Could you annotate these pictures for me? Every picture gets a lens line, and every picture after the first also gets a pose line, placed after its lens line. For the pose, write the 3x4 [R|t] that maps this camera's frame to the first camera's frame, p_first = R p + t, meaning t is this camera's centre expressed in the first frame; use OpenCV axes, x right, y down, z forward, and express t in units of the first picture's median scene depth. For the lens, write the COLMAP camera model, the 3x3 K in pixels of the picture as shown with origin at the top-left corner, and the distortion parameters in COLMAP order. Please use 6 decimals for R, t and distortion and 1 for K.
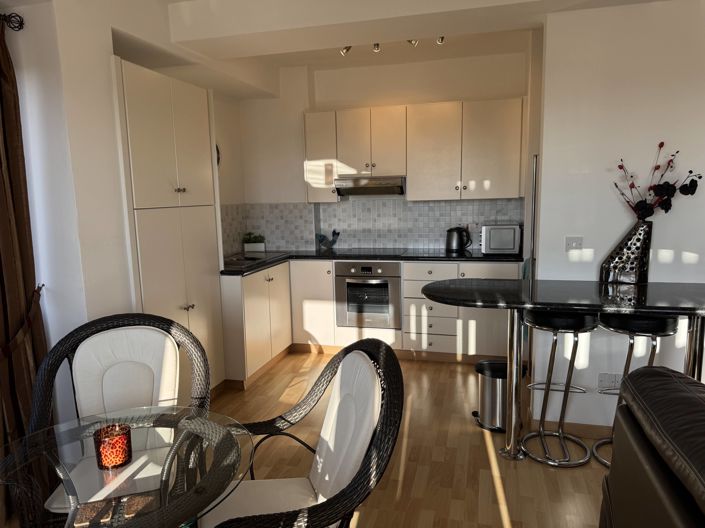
lens RADIAL K [[496.7, 0, 352.5], [0, 496.7, 264.0], [0, 0, 1]] dist [0.073348, -0.089077]
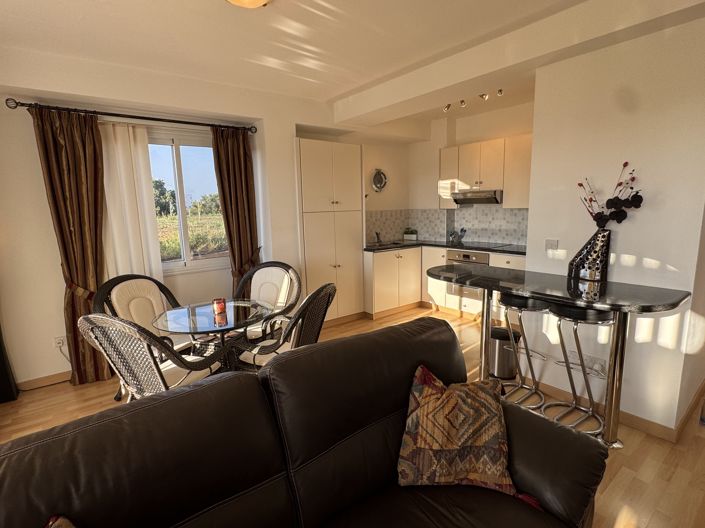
lens RADIAL K [[366.2, 0, 352.5], [0, 366.2, 264.0], [0, 0, 1]] dist [0.000175, 0.000430]
pose [[0.799196, 0.099314, -0.592809, 0.388228], [-0.078919, 0.995055, 0.060307, -0.005122], [0.595867, -0.001414, 0.803082, -0.035324]]
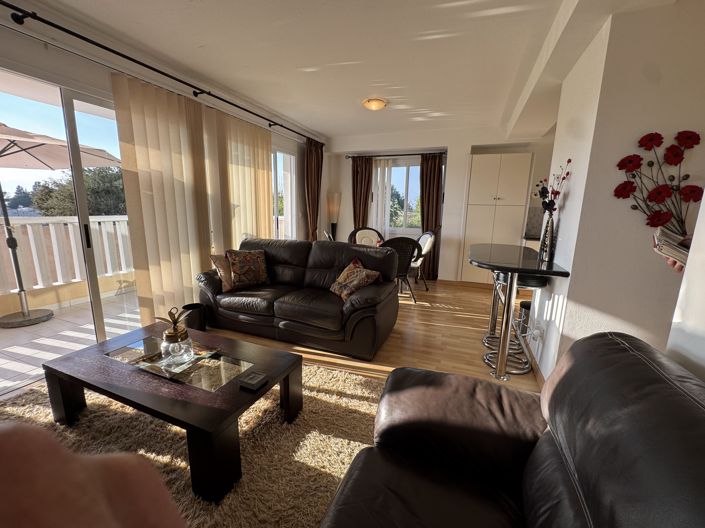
lens RADIAL K [[292.3, 0, 352.5], [0, 292.3, 264.0], [0, 0, 1]] dist [-0.000861, -0.000091]
pose [[-0.139652, 0.201687, -0.969443, 0.913113], [-0.169506, 0.959716, 0.224082, -0.026784], [0.975584, 0.195620, -0.099839, 0.364309]]
